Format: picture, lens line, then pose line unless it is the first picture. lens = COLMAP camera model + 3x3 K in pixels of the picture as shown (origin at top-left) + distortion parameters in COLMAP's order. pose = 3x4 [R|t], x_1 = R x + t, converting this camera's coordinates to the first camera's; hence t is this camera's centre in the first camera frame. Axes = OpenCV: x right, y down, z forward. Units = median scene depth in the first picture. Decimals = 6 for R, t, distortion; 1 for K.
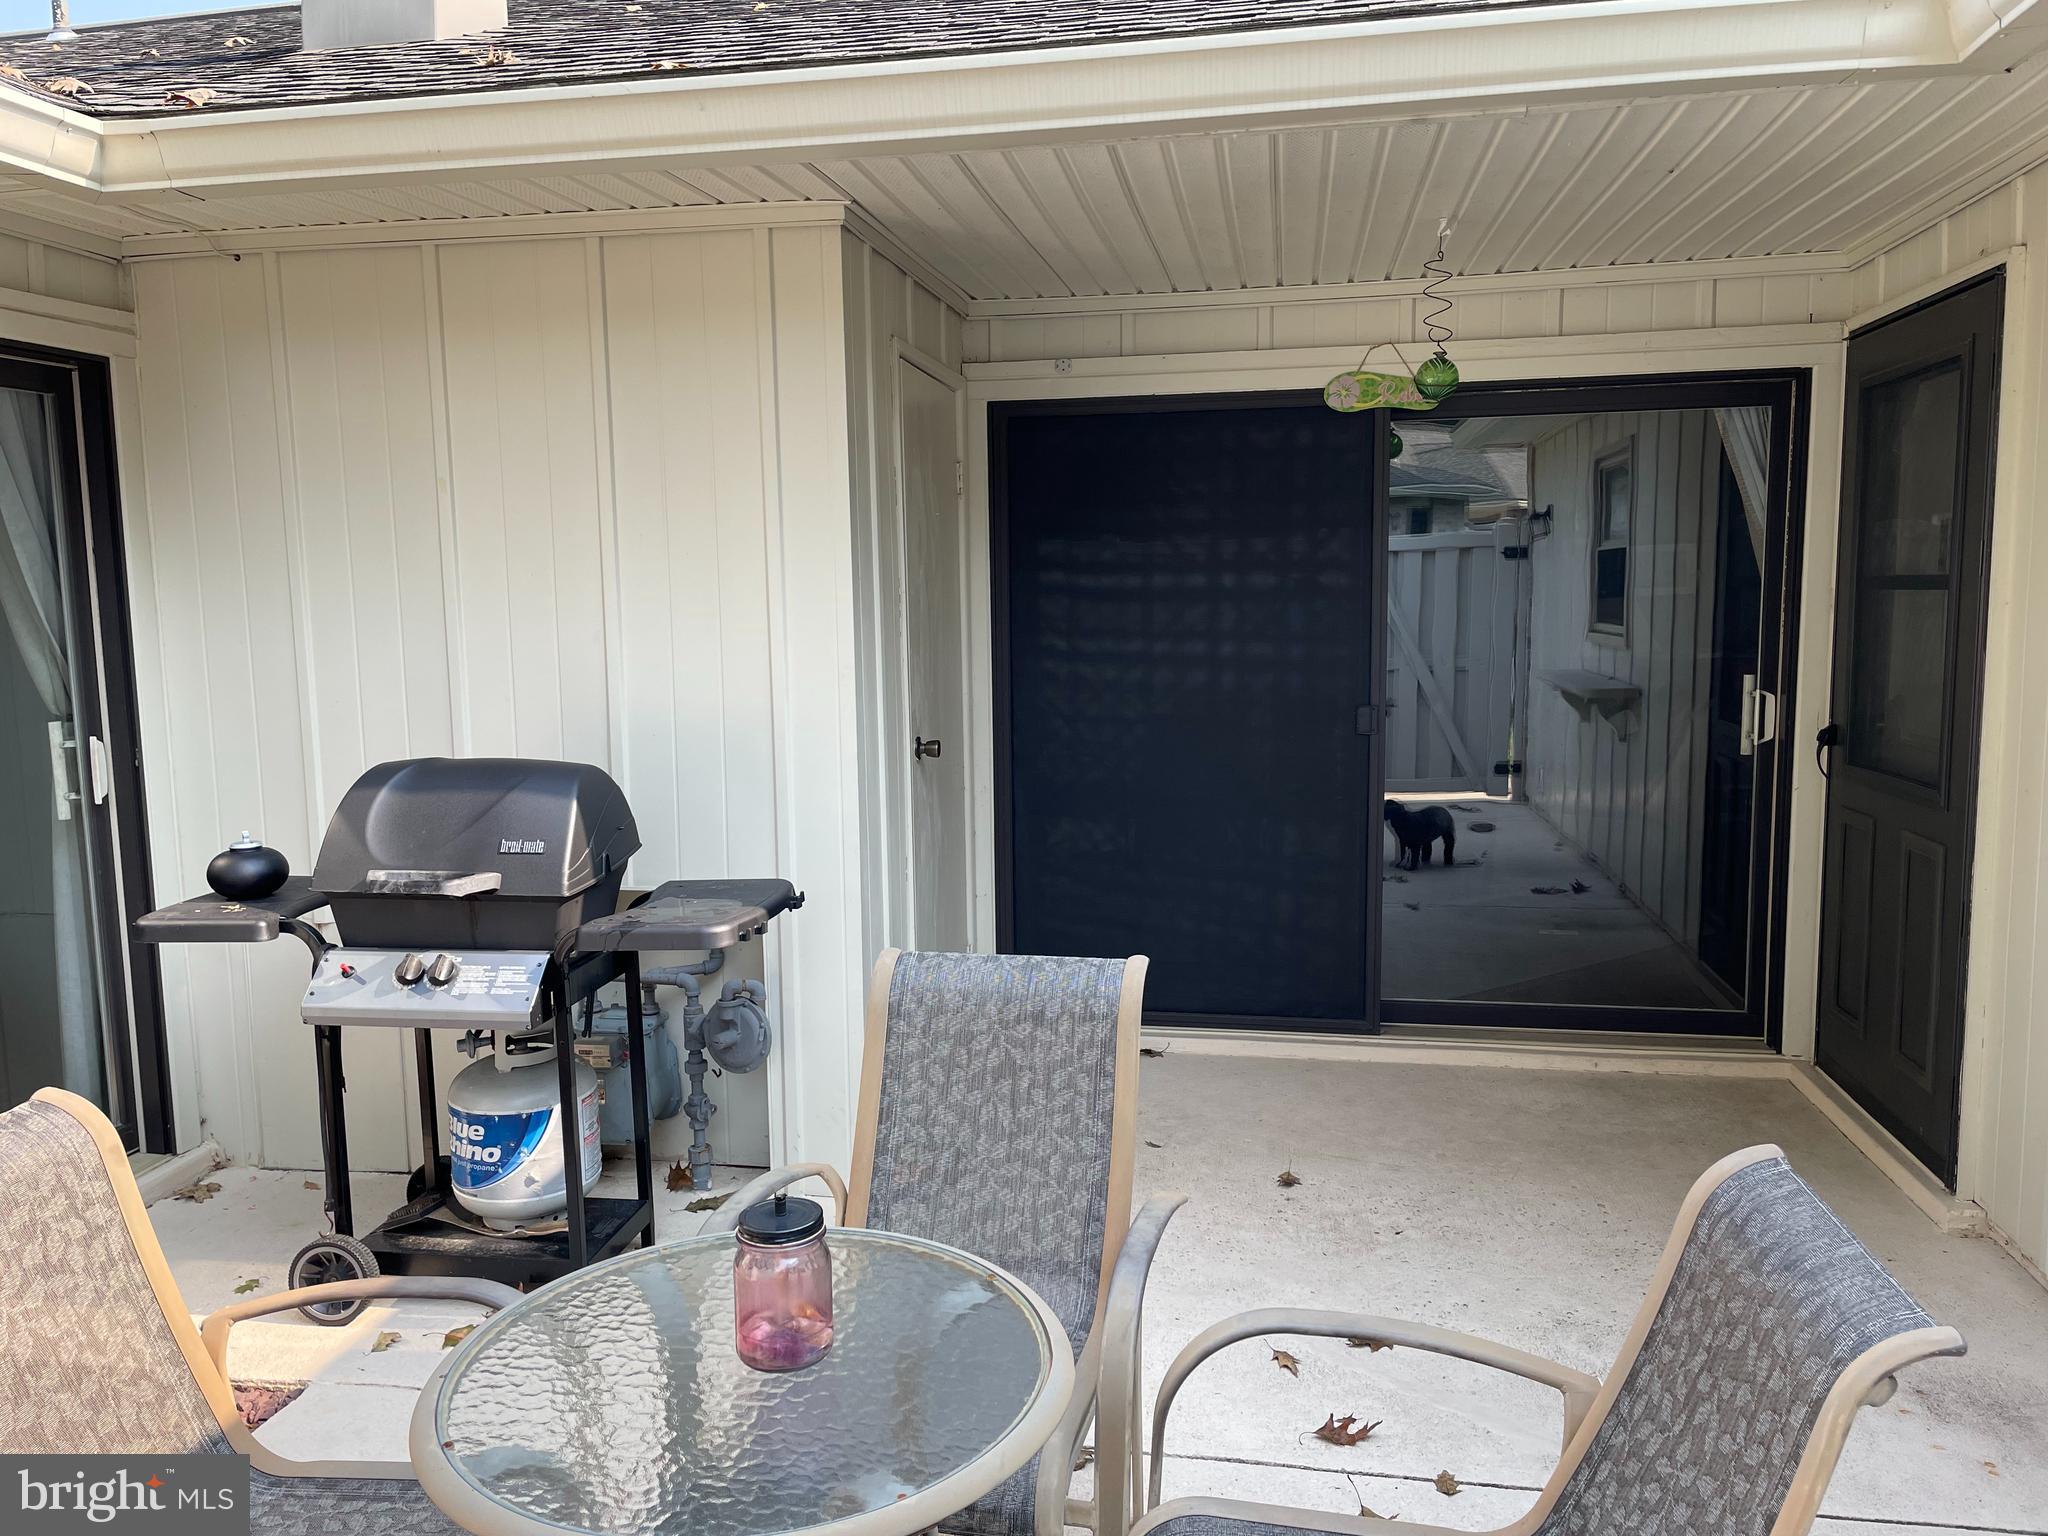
lens RADIAL K [[1543.2, 0, 1024.4], [0, 1543.2, 761.6], [0, 0, 1]] dist [0.090447, -0.114605]
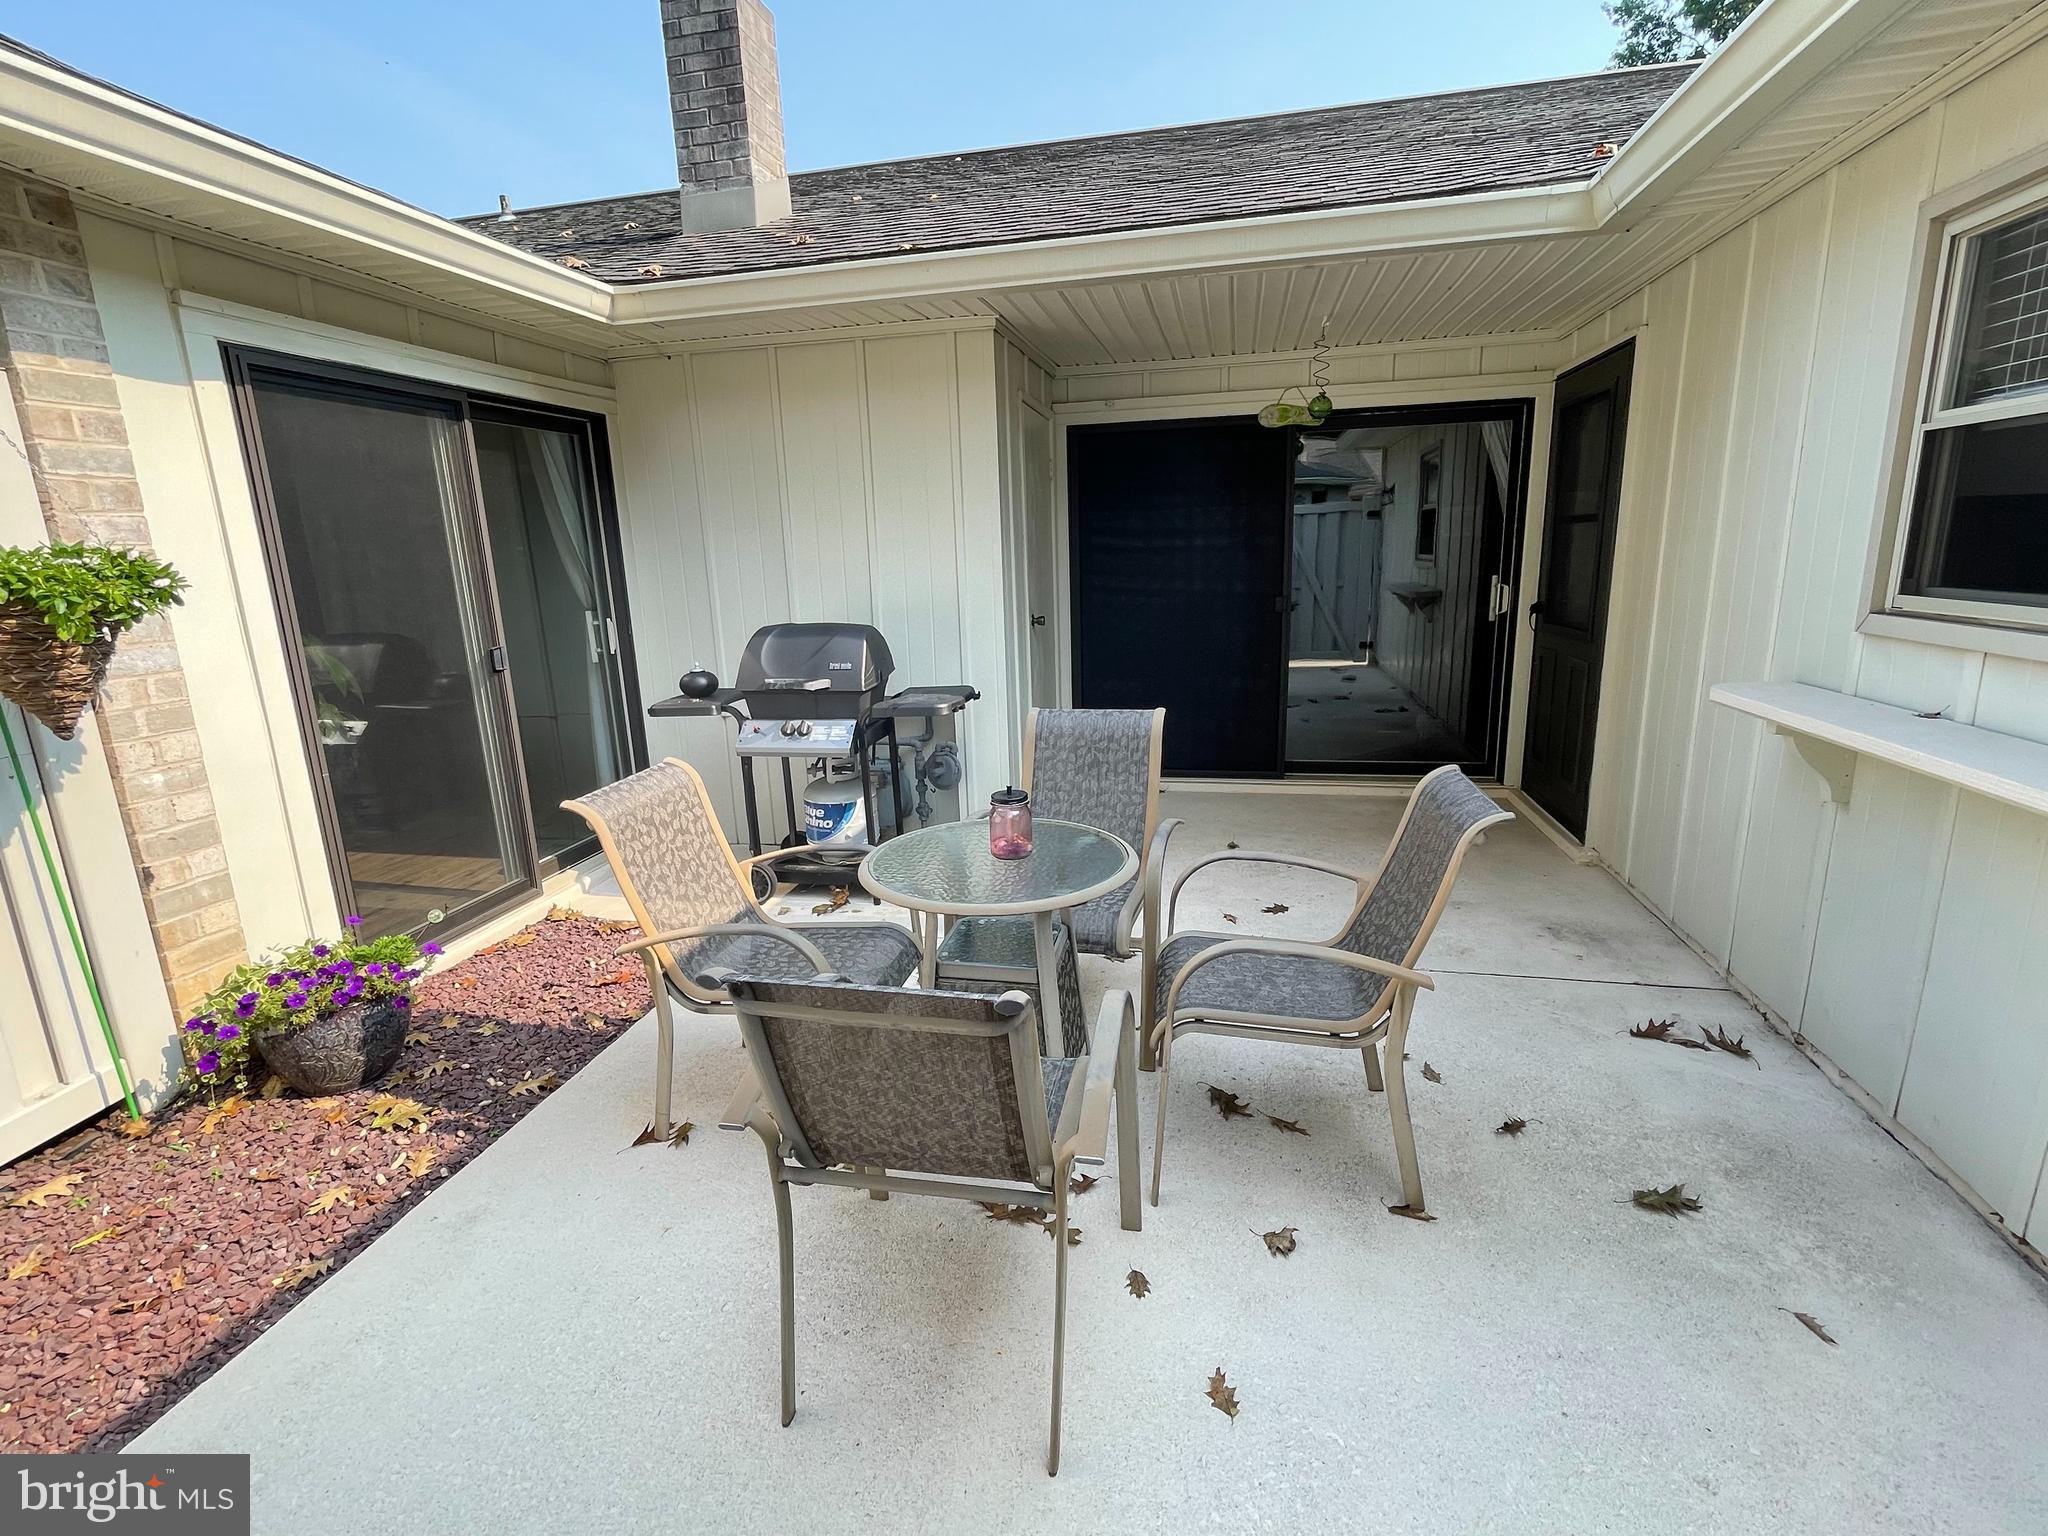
lens RADIAL K [[957.6, 0, 1026.3], [0, 957.6, 765.3], [0, 0, 1]] dist [-0.001994, -0.000081]
pose [[0.998955, -0.007244, -0.045125, -0.031972], [0.012260, 0.993644, 0.111897, 0.042172], [0.044027, -0.112333, 0.992695, -0.179831]]
